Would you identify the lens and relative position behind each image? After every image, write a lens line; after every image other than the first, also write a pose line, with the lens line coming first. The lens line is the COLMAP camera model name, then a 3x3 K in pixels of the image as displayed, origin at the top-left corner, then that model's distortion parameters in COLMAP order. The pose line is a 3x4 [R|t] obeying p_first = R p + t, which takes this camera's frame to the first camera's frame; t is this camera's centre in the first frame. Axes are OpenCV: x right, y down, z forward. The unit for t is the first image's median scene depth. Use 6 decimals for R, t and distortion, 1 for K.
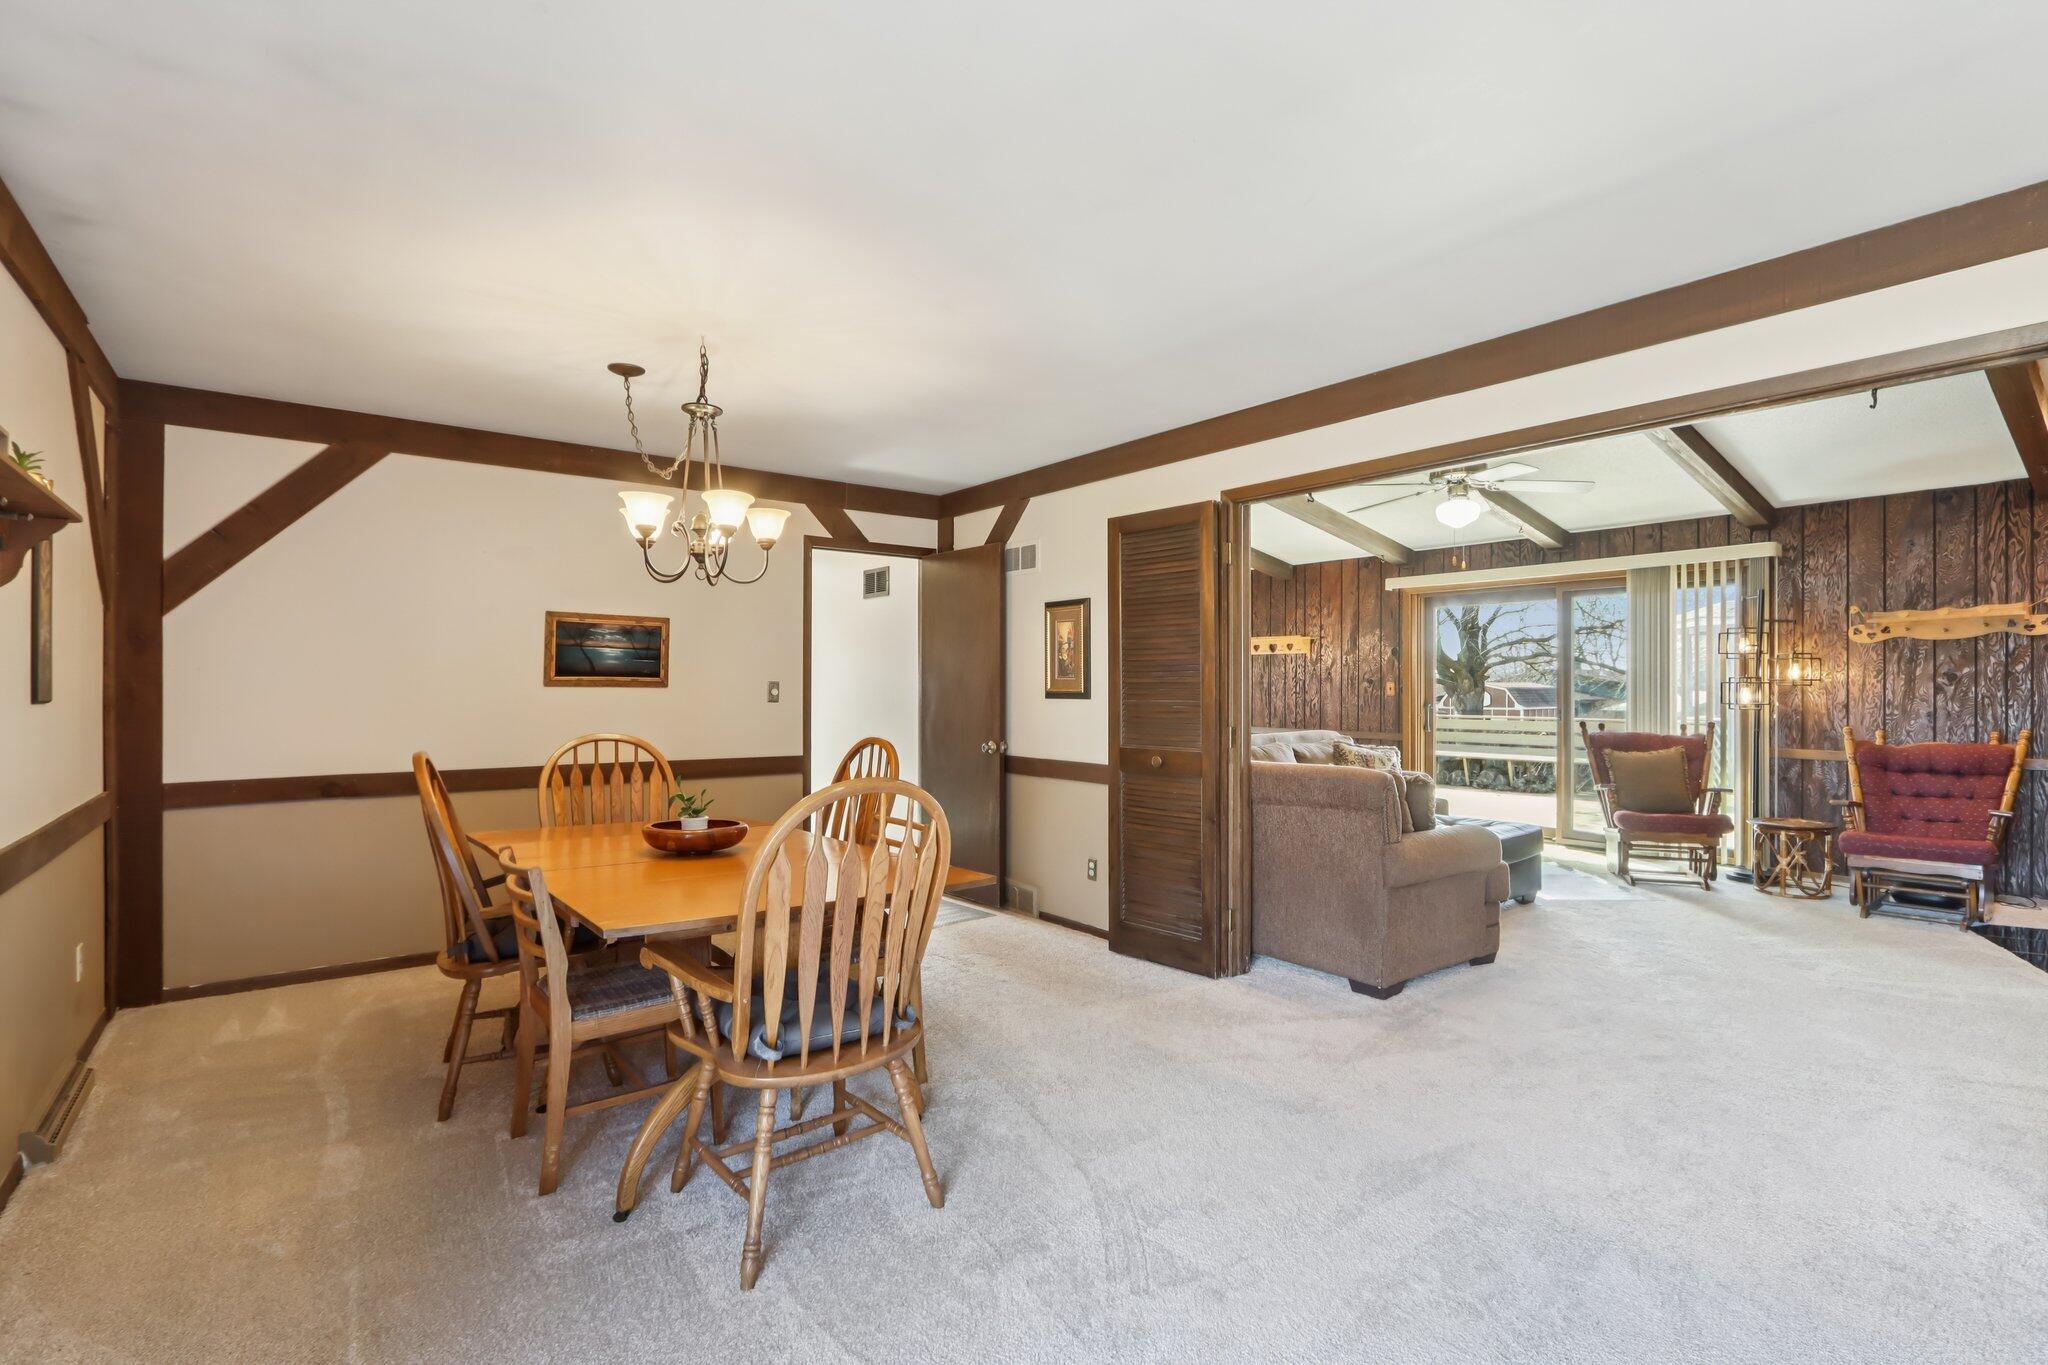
lens RADIAL K [[949.0, 0, 1023.7], [0, 949.0, 685.2], [0, 0, 1]] dist [-0.014723, 0.001615]
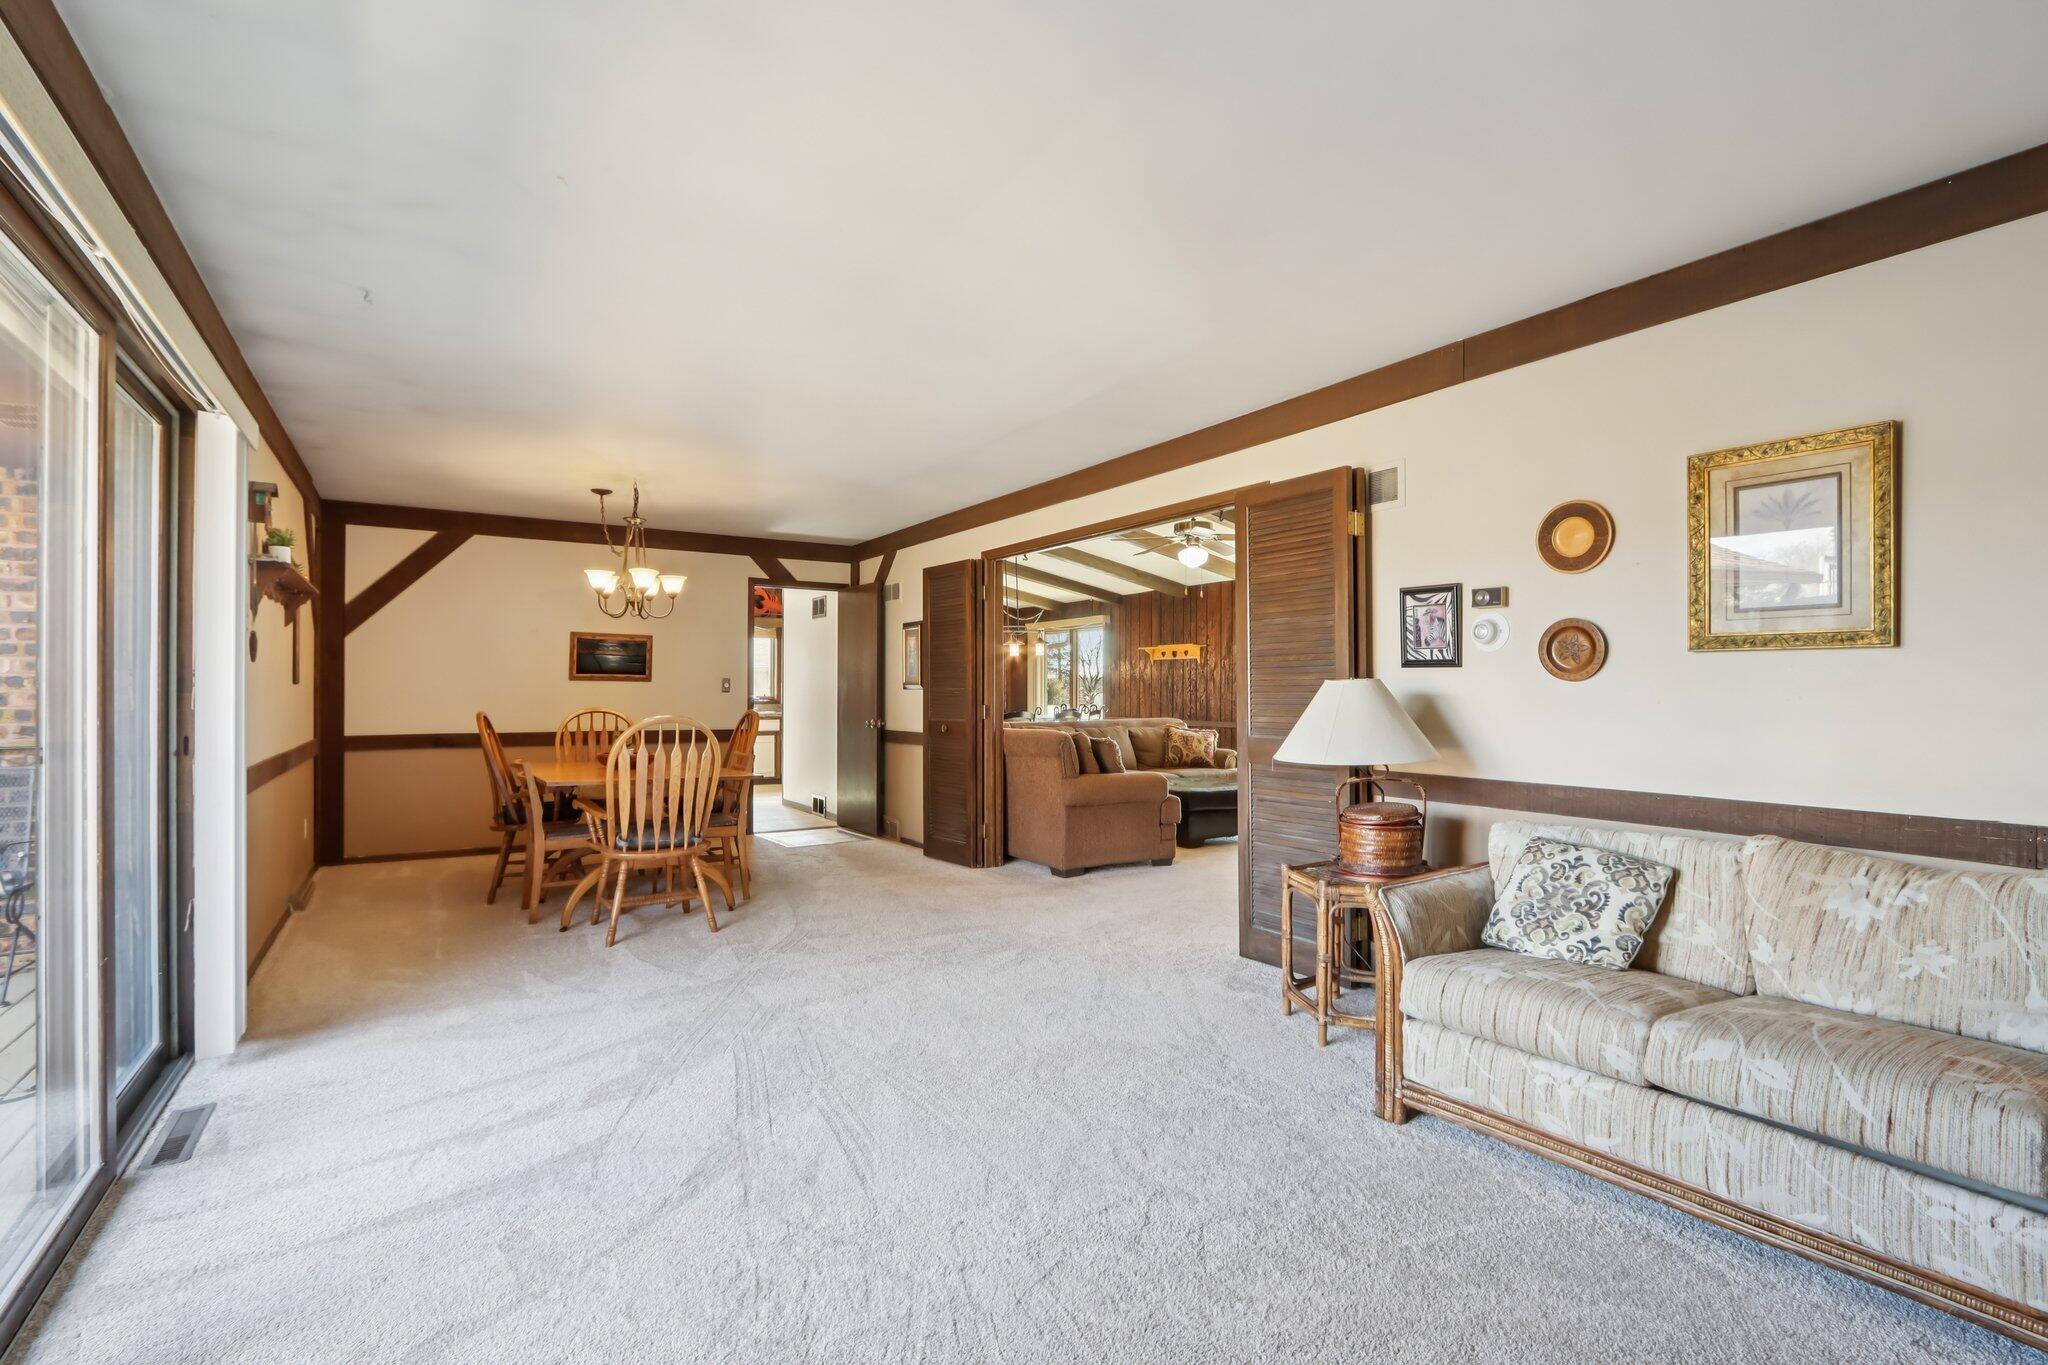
lens RADIAL K [[967.6, 0, 1021.0], [0, 967.6, 690.0], [0, 0, 1]] dist [-0.002936, -0.000069]
pose [[0.994650, 0.000642, -0.103303, 0.427537], [-0.000959, 0.999995, -0.003020, 0.023005], [0.103300, 0.003103, 0.994645, -0.545407]]
